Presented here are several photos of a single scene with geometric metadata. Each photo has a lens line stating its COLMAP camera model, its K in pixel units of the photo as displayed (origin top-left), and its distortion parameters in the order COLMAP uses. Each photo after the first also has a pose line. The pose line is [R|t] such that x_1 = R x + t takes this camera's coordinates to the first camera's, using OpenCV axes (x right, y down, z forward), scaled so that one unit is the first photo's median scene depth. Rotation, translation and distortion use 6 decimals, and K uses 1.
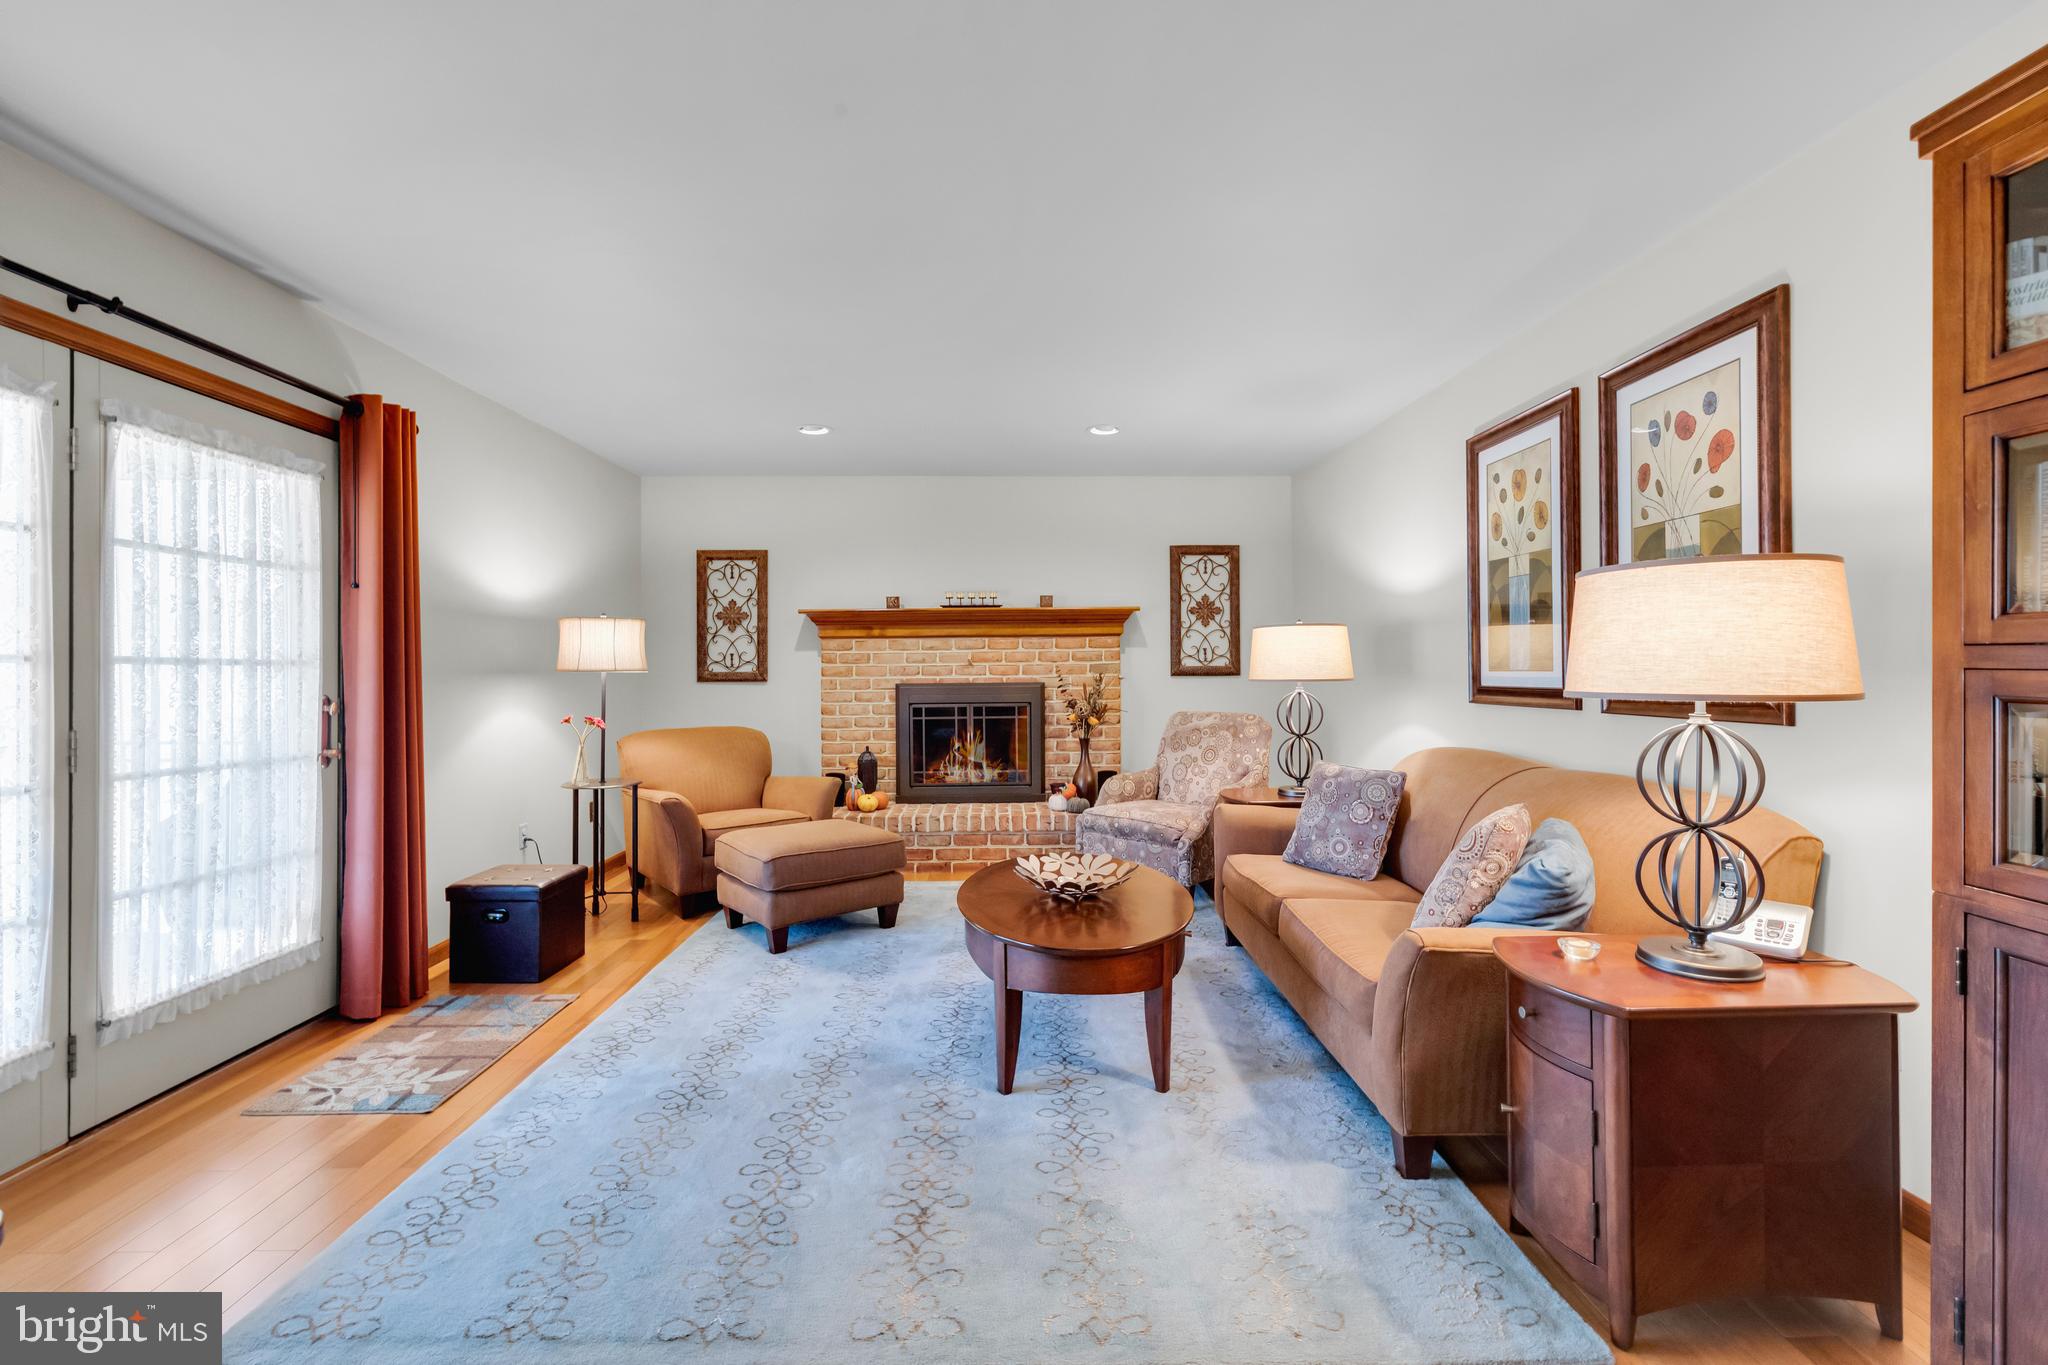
lens RADIAL K [[865.9, 0, 1039.0], [0, 865.9, 670.8], [0, 0, 1]] dist [0.006788, -0.000080]
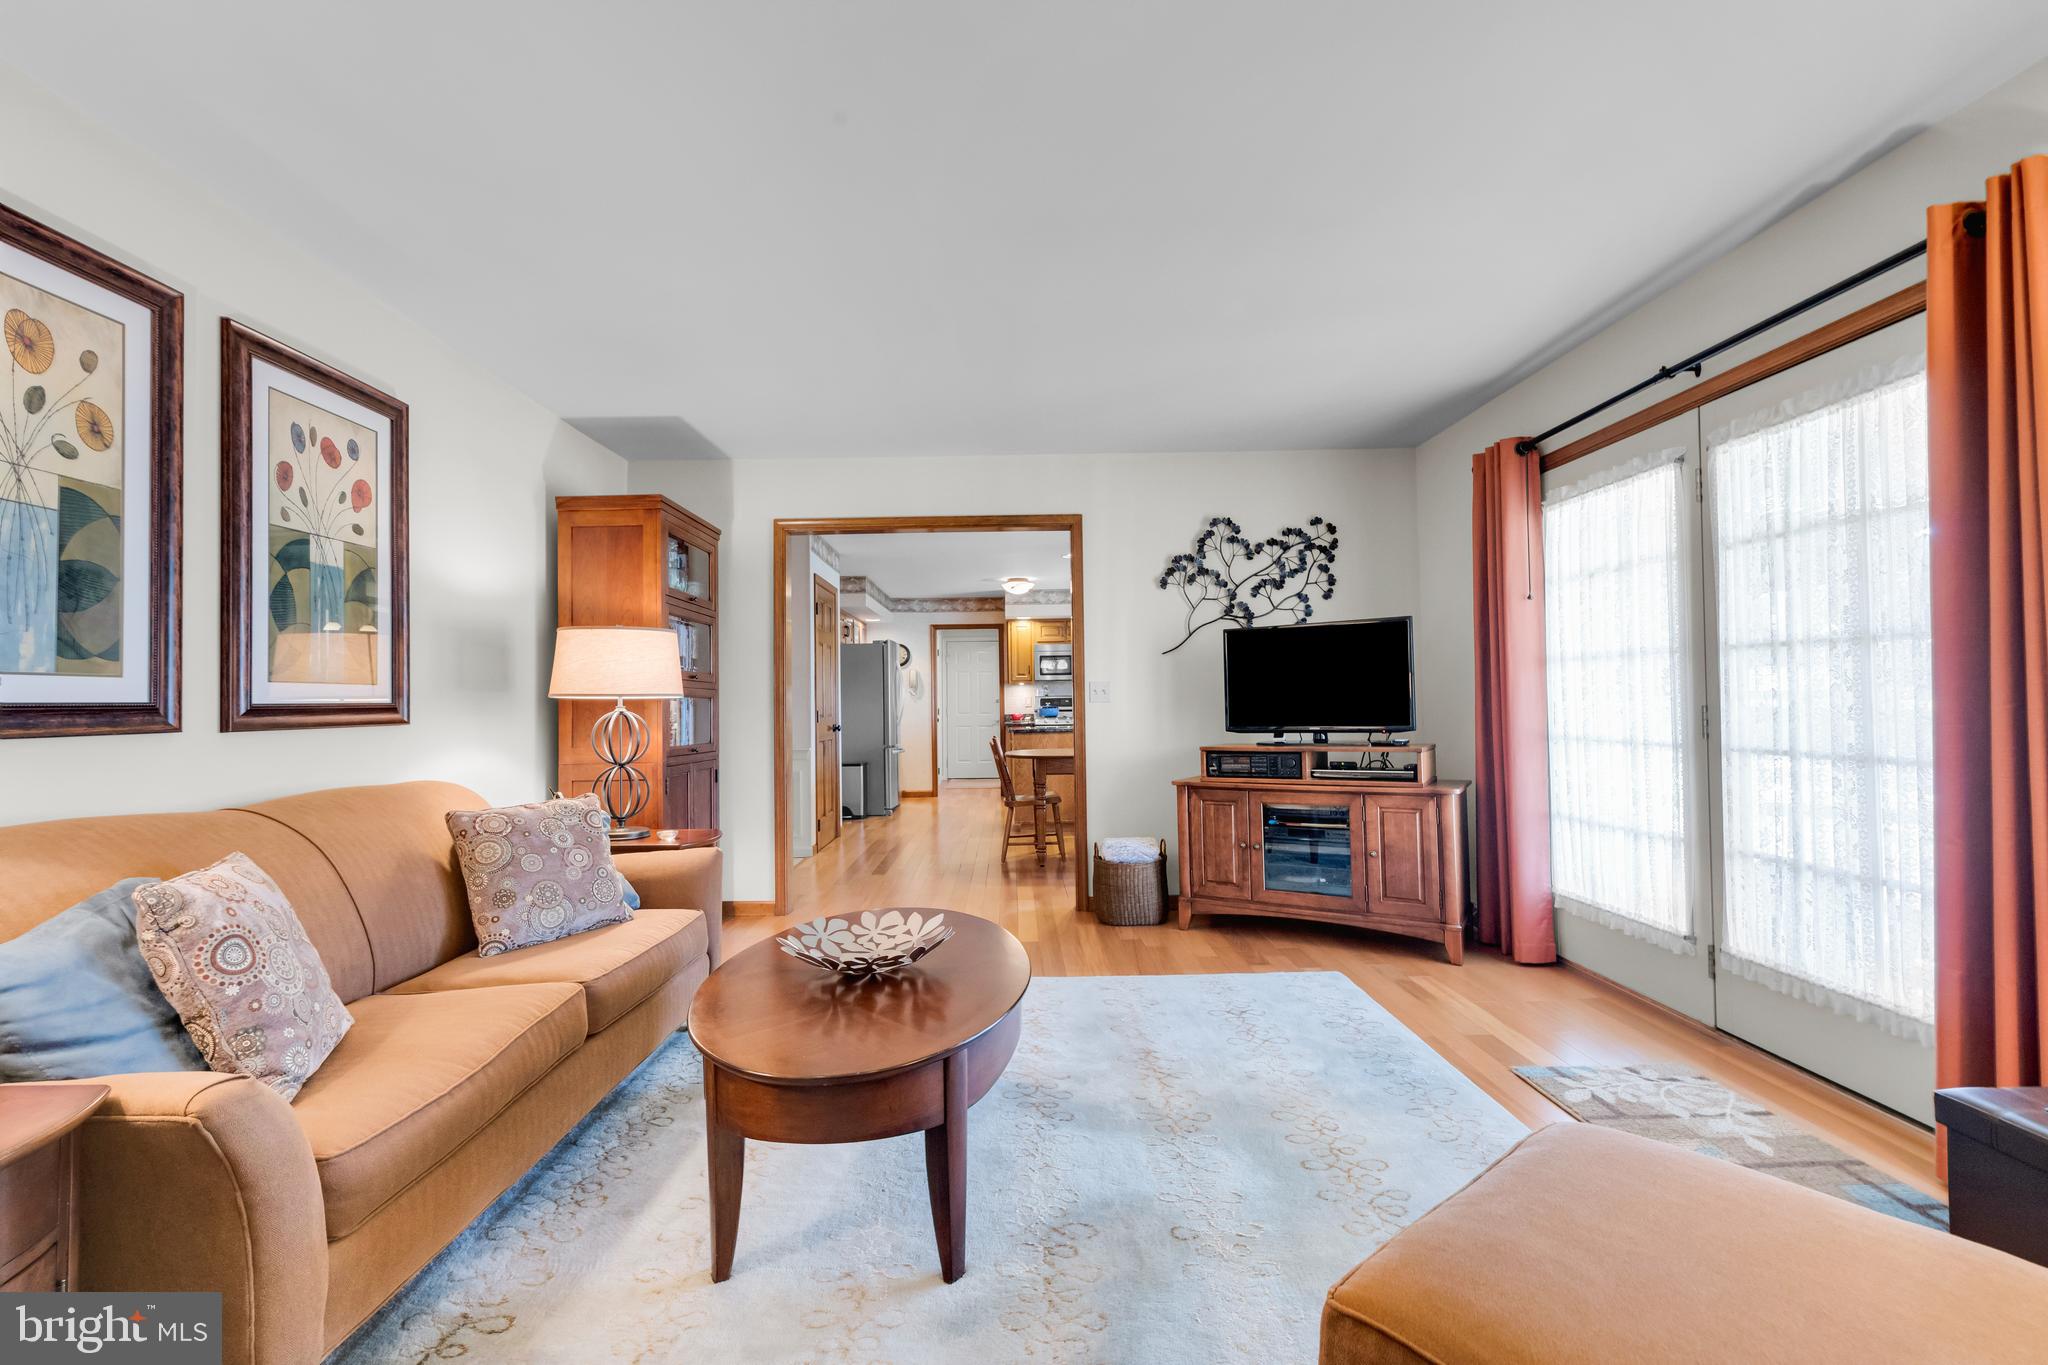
lens RADIAL K [[865.9, 0, 1013.6], [0, 865.9, 690.0], [0, 0, 1]] dist [0.006788, -0.000080]
pose [[-0.998963, 0.019557, 0.041116, -0.130931], [0.018963, 0.999711, -0.014792, 0.039574], [-0.041394, -0.013997, -0.999045, 1.975513]]
